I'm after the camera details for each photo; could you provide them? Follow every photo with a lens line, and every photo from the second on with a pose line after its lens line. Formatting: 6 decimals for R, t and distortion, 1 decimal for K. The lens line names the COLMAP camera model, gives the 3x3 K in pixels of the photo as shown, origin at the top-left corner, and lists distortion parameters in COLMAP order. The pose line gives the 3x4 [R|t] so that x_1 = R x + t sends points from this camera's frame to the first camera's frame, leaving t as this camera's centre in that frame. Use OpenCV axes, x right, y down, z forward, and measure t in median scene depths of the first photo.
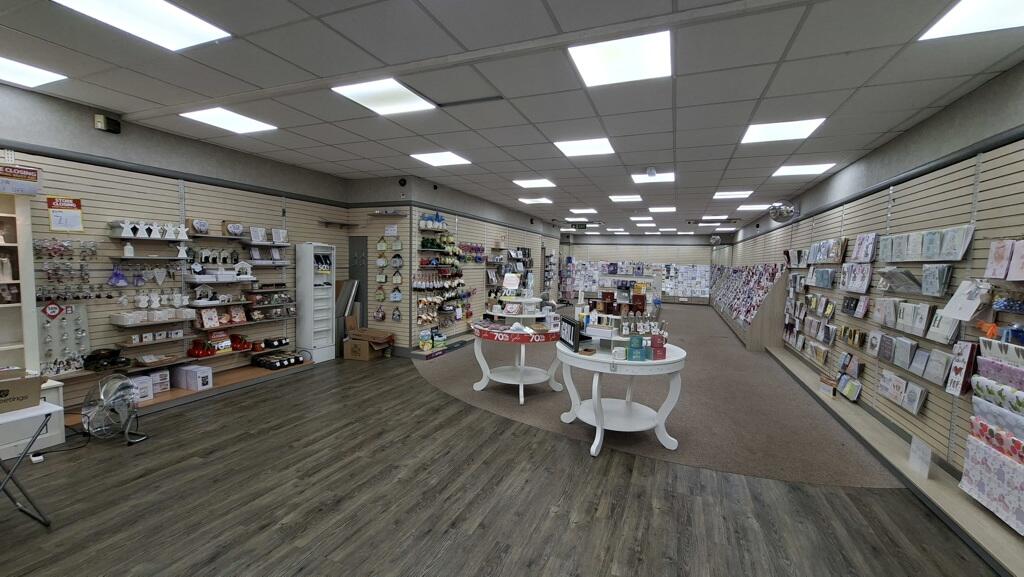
lens RADIAL K [[405.0, 0, 514.3], [0, 405.0, 293.1], [0, 0, 1]] dist [0.001365, 0.000123]
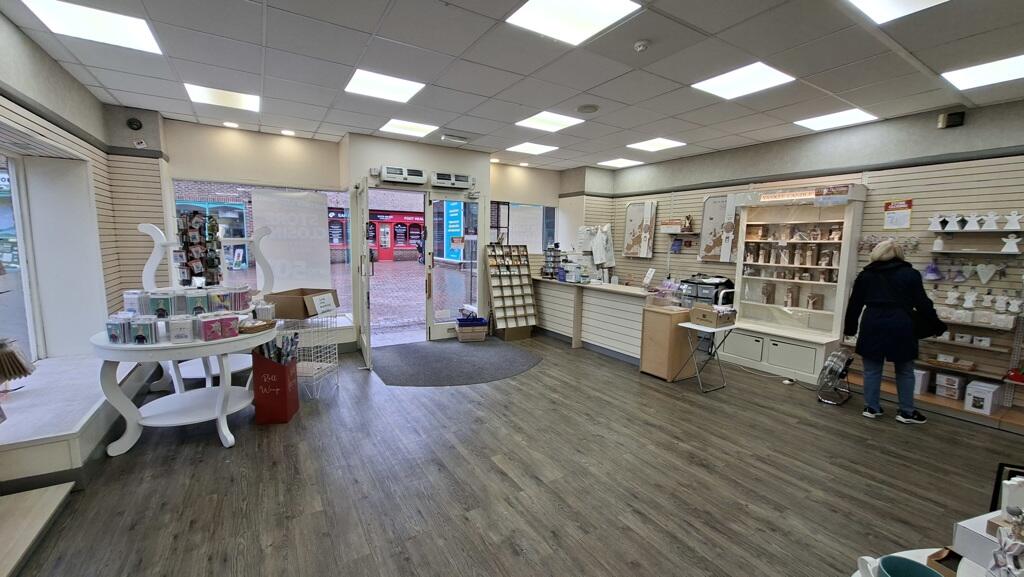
lens RADIAL K [[405.0, 0, 512.9], [0, 405.0, 286.9], [0, 0, 1]] dist [0.001365, 0.000123]
pose [[-0.584518, 0.057959, -0.809308, 0.525913], [-0.093674, 0.985955, 0.138266, -0.046491], [0.805955, 0.156630, -0.570879, 0.824928]]
